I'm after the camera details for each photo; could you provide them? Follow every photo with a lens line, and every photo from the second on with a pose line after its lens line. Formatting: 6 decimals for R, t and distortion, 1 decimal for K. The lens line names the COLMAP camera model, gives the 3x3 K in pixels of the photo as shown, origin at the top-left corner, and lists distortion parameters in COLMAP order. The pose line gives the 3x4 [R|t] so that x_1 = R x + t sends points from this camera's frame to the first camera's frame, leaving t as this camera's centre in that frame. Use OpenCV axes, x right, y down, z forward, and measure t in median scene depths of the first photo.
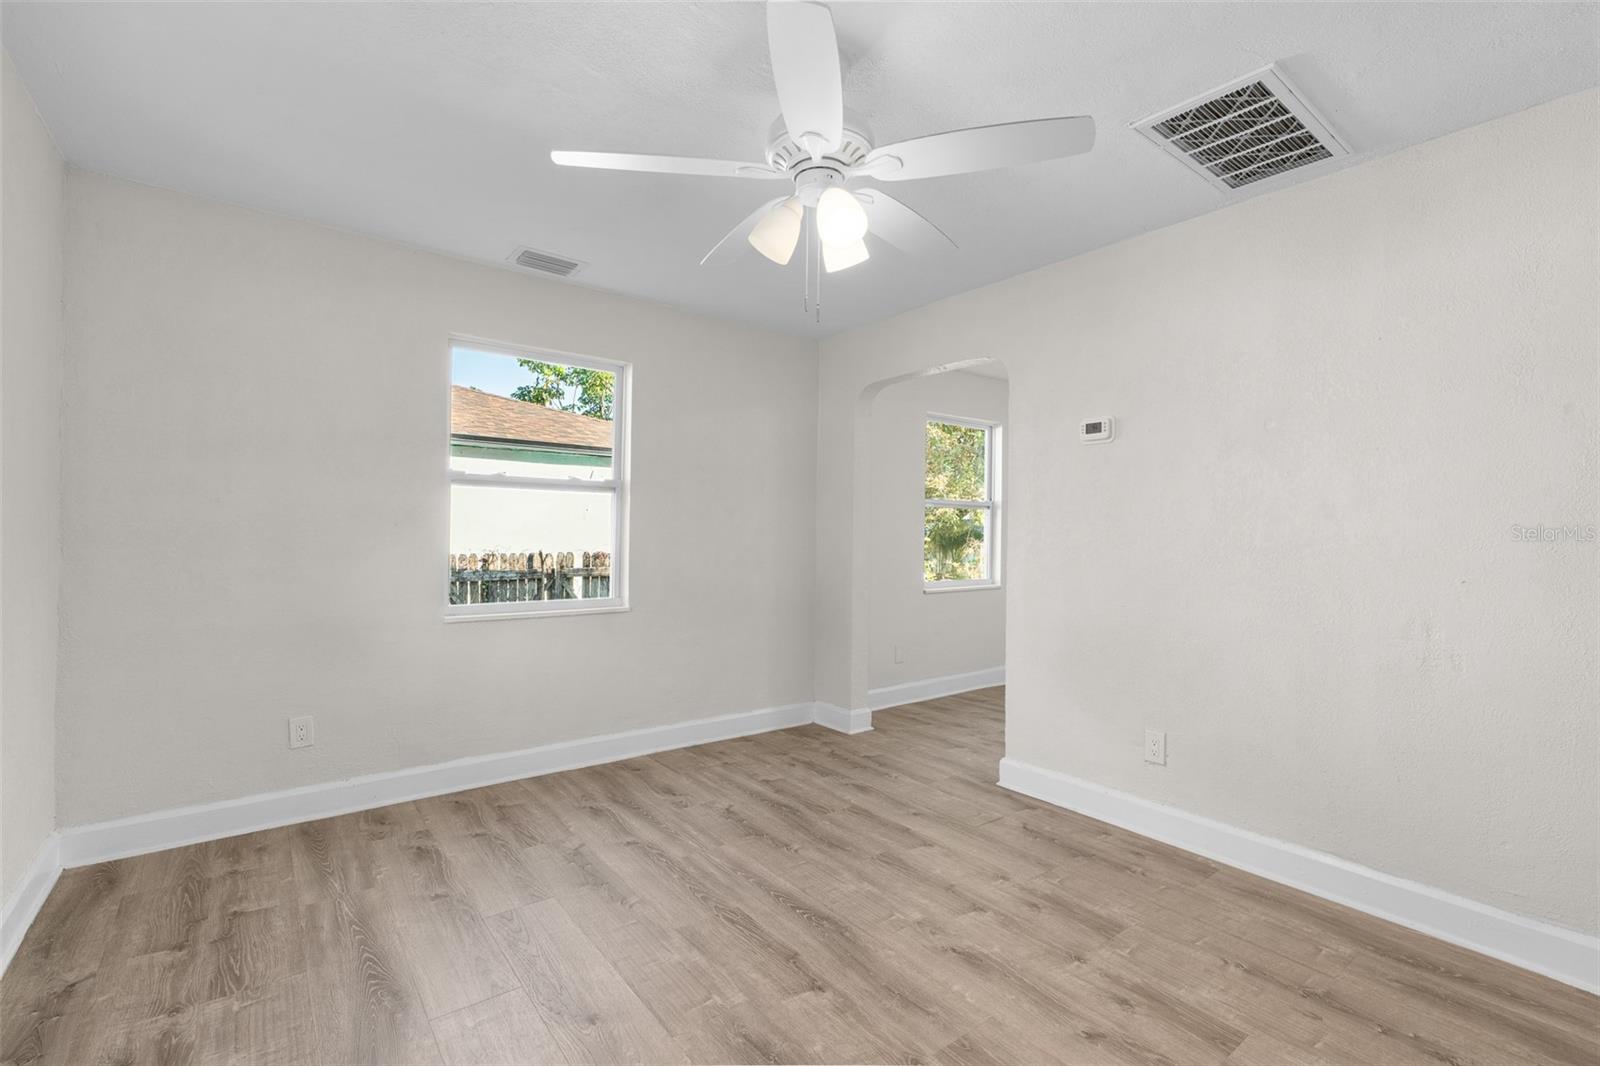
lens RADIAL K [[721.9, 0, 804.0], [0, 721.9, 534.8], [0, 0, 1]] dist [-0.001622, 0.000791]
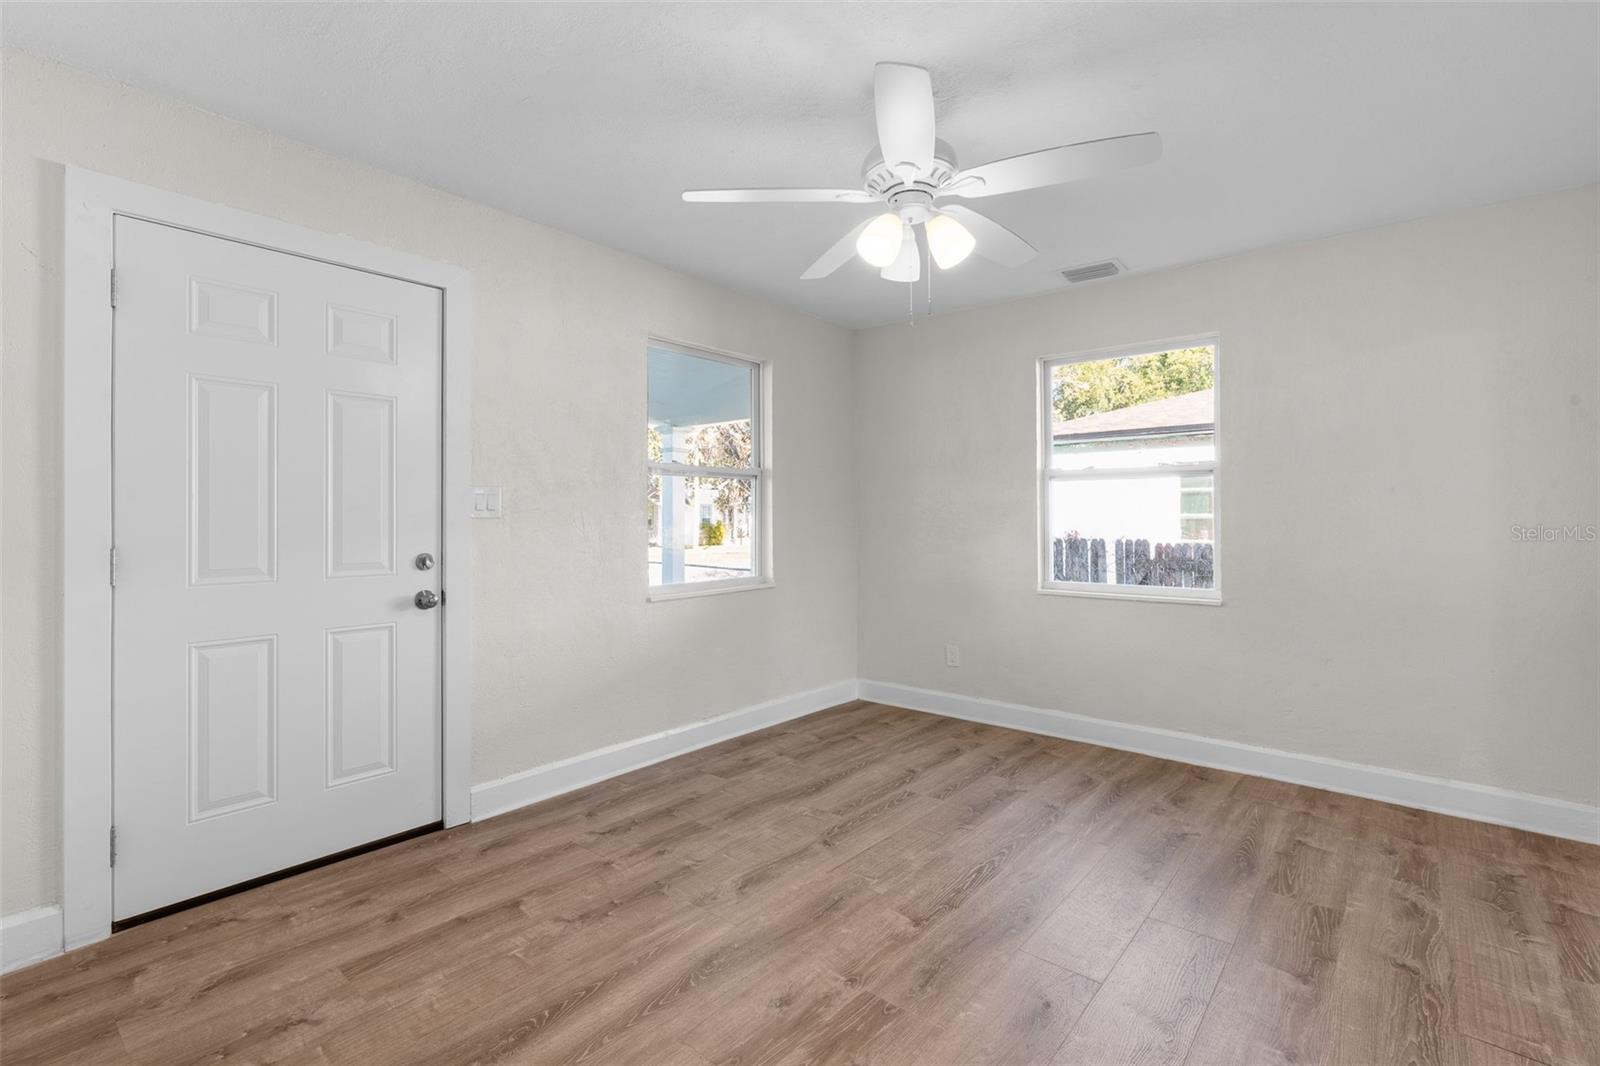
lens RADIAL K [[721.9, 0, 787.8], [0, 721.9, 525.6], [0, 0, 1]] dist [-0.001622, 0.000791]
pose [[0.200683, -0.003441, -0.979650, 0.624113], [-0.003660, 0.999984, -0.004262, 0.012670], [0.979649, 0.004440, 0.200667, 0.337774]]
